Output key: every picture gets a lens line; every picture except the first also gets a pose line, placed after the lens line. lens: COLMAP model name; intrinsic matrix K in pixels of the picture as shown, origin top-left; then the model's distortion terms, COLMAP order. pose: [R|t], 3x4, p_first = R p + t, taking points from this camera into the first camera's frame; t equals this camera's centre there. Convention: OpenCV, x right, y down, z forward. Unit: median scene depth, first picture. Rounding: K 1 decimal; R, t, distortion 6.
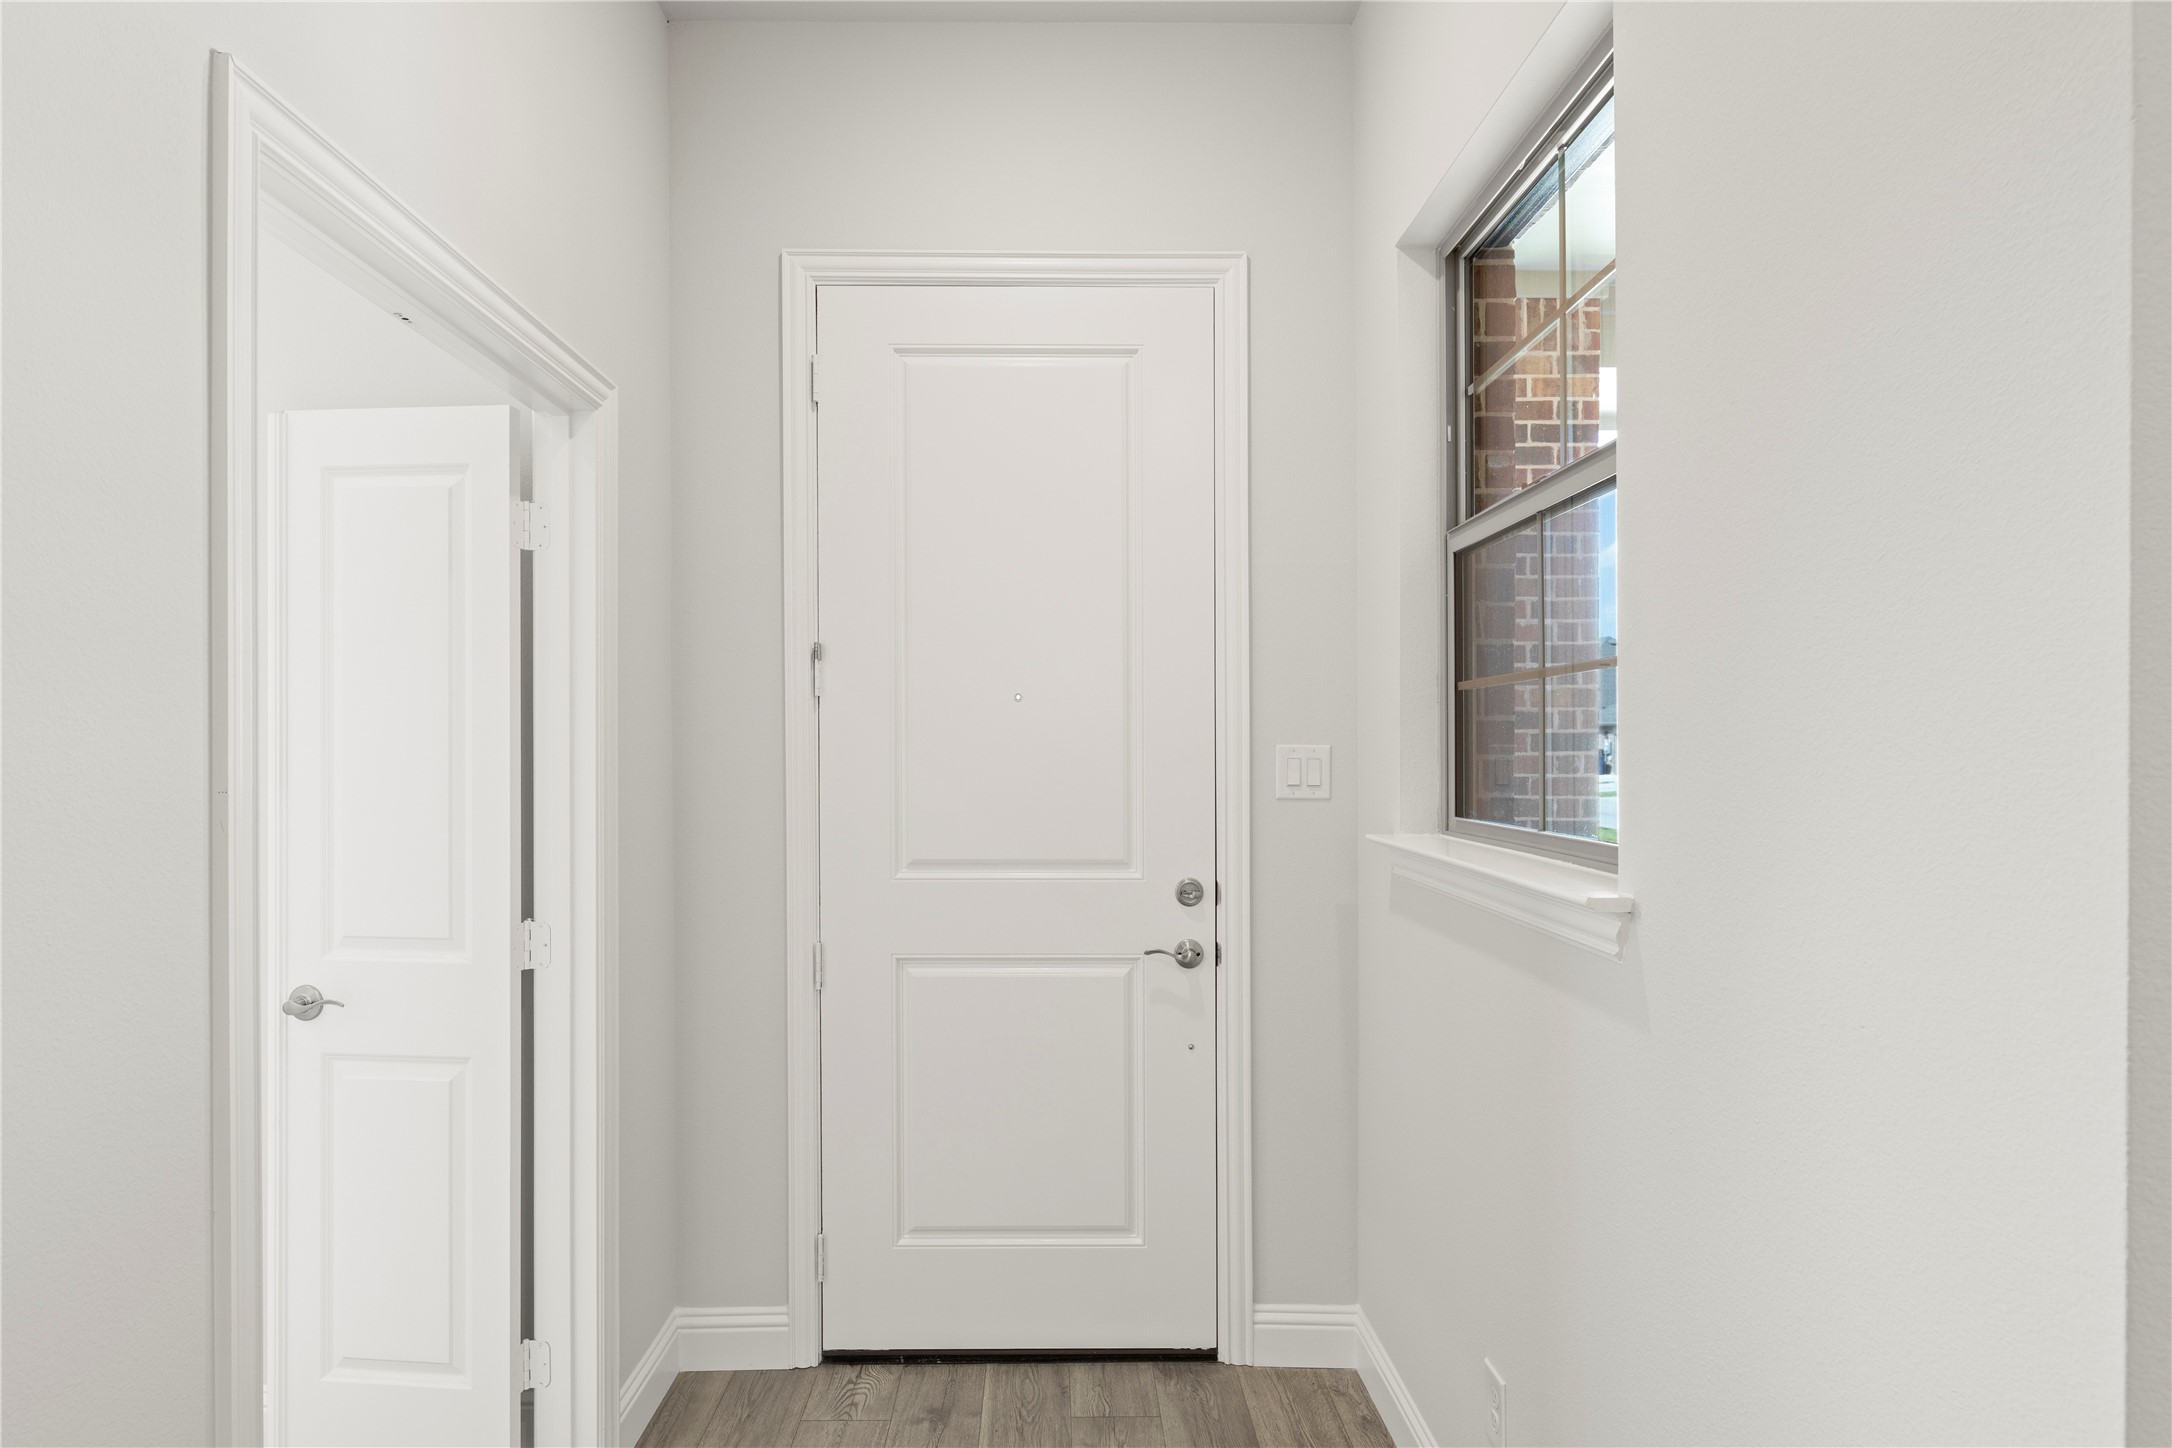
lens RADIAL K [[1136.6, 0, 1063.2], [0, 1136.6, 761.8], [0, 0, 1]] dist [0.002367, 0.000722]
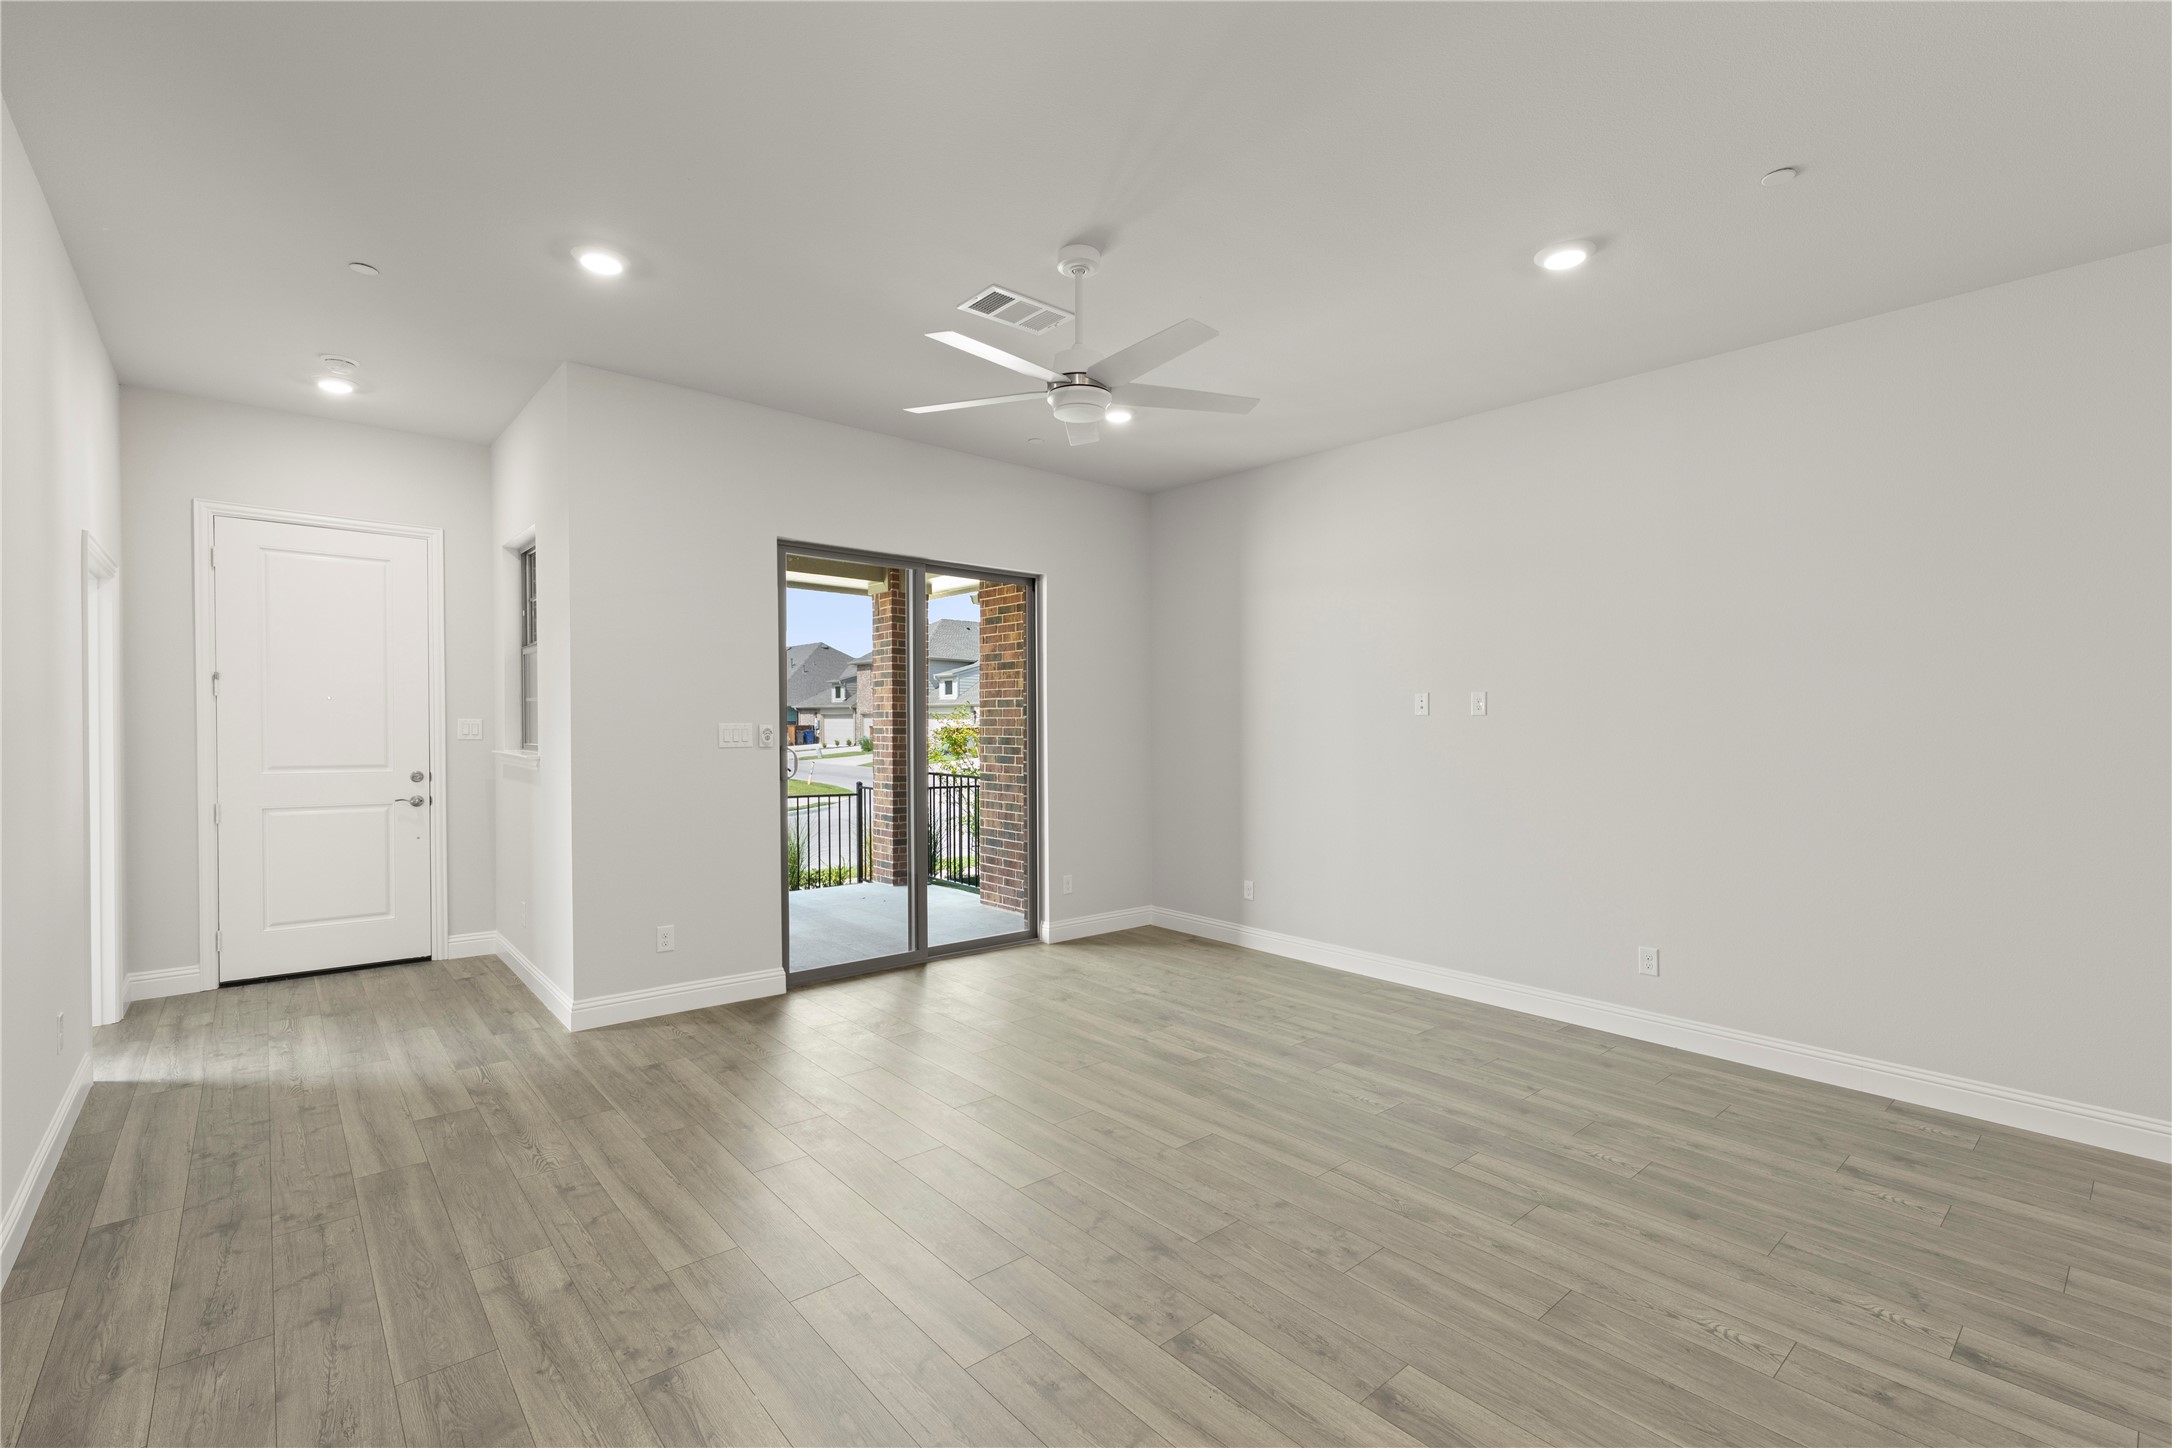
lens RADIAL K [[946.0, 0, 1092.0], [0, 946.0, 730.4], [0, 0, 1]] dist [0.003741, 0.000843]
pose [[0.761822, -0.001222, 0.647786, -0.111881], [0.009128, 0.999919, -0.008850, 0.044856], [-0.647722, 0.012655, 0.761771, -1.587598]]
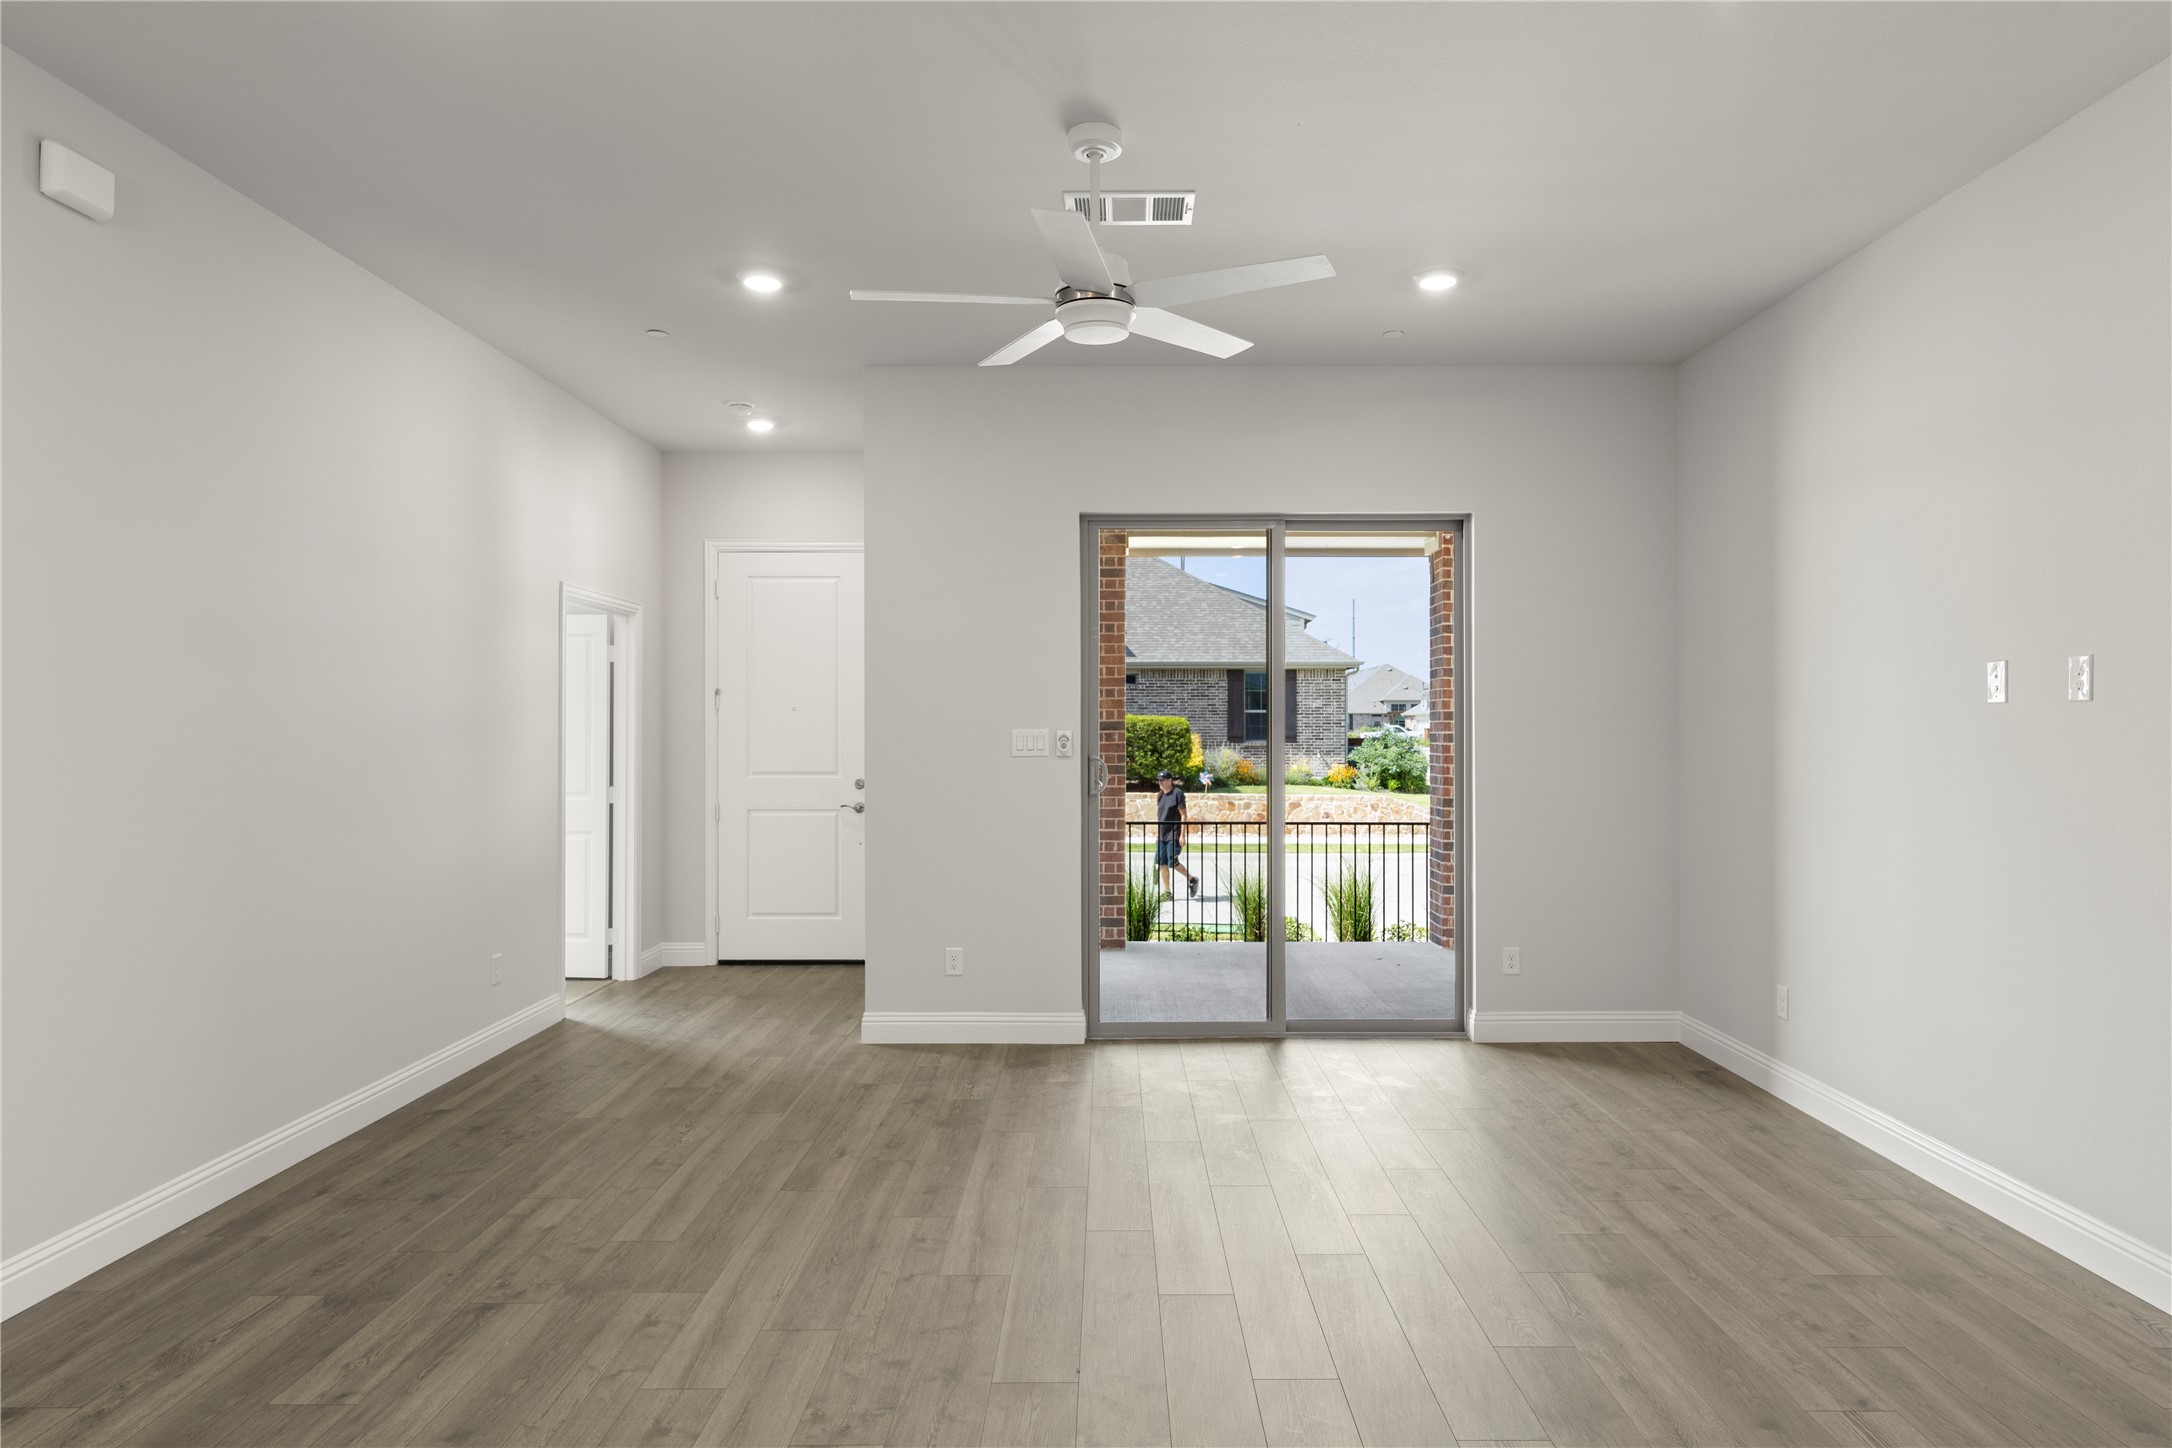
lens RADIAL K [[1294.9, 0, 1106.0], [0, 1294.9, 724.7], [0, 0, 1]] dist [0.008711, -0.003452]
pose [[0.999959, -0.004871, -0.007678, 0.701579], [0.004676, 0.999672, -0.025175, 0.057974], [0.007798, 0.025138, 0.999654, -1.972033]]
